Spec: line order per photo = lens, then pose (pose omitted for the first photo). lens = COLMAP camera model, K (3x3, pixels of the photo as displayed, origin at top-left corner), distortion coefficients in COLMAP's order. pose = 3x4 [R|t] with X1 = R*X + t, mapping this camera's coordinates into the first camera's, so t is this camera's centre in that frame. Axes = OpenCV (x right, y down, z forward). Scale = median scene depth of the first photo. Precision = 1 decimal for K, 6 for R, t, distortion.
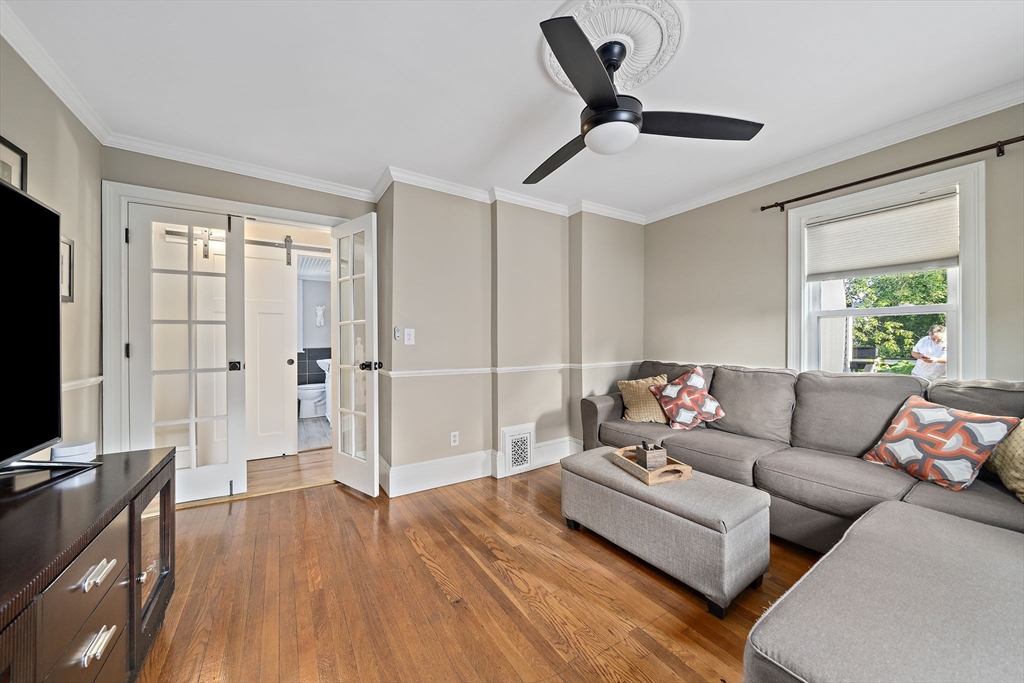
lens RADIAL K [[356.7, 0, 513.6], [0, 356.7, 340.2], [0, 0, 1]] dist [0.001130, -0.000272]
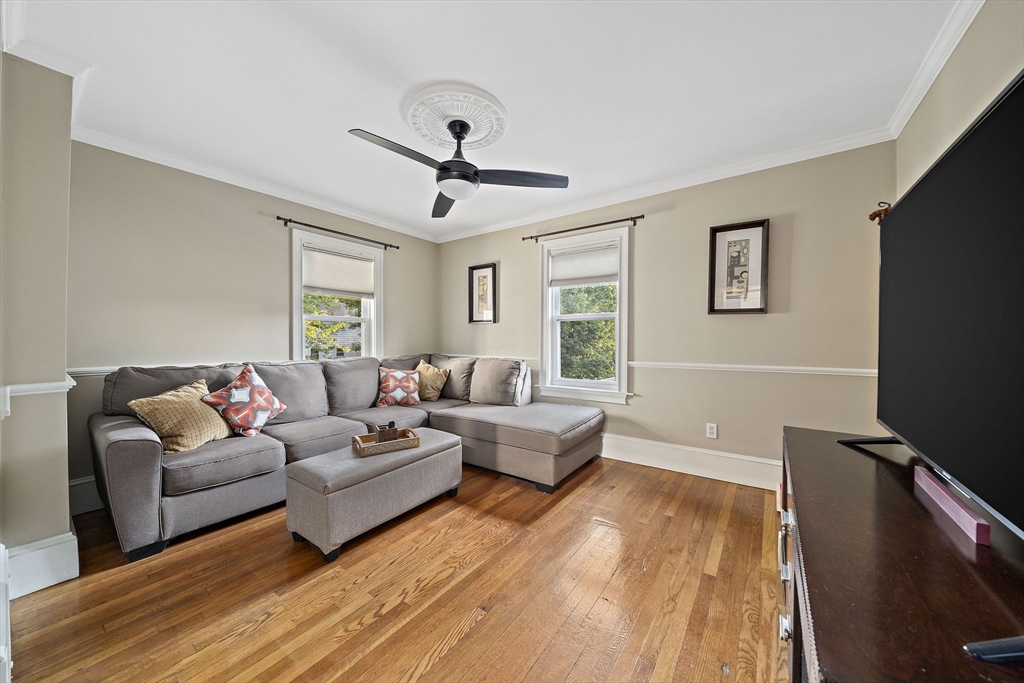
lens RADIAL K [[356.7, 0, 513.3], [0, 356.7, 343.2], [0, 0, 1]] dist [0.001130, -0.000272]
pose [[-0.353120, -0.013779, 0.935477, -0.817363], [-0.006295, 0.999904, 0.012352, 0.003173], [-0.935557, -0.001527, -0.353172, 0.959409]]
